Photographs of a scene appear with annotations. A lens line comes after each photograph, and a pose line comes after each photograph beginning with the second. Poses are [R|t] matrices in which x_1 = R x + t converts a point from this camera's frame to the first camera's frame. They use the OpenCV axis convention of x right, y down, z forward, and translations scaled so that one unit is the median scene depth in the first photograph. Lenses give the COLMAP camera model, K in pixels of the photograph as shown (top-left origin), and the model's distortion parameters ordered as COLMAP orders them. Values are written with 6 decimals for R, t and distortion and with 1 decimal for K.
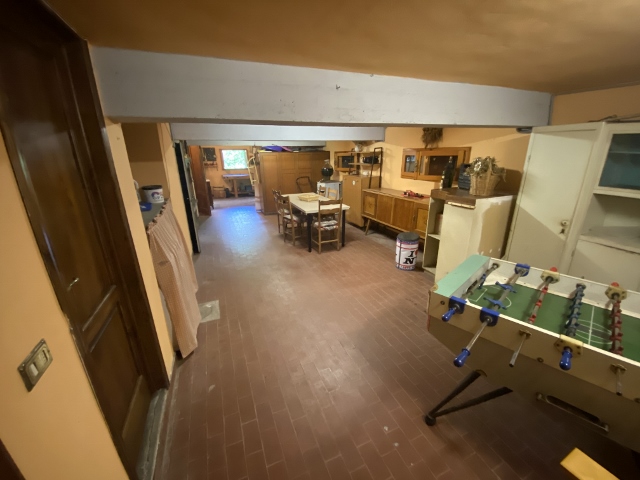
lens RADIAL K [[263.6, 0, 320.1], [0, 263.6, 242.5], [0, 0, 1]] dist [0.001008, 0.000034]
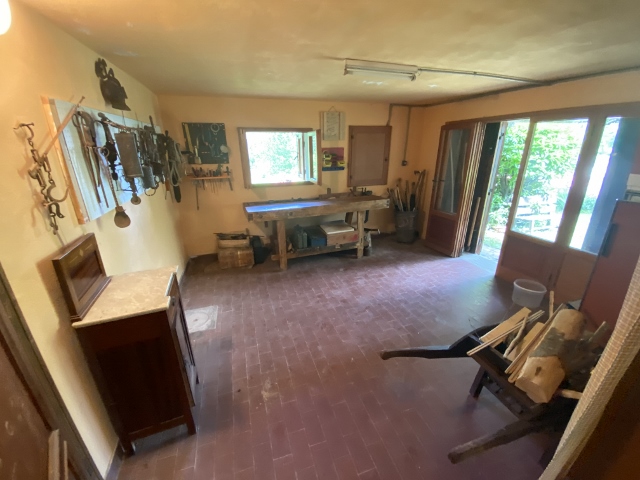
lens RADIAL K [[263.6, 0, 320.4], [0, 263.6, 235.9], [0, 0, 1]] dist [0.001008, 0.000034]
pose [[0.998121, 0.029785, -0.053543, -0.250905], [-0.027496, 0.998697, 0.042984, -0.230452], [0.054753, -0.041431, 0.997640, 0.655675]]
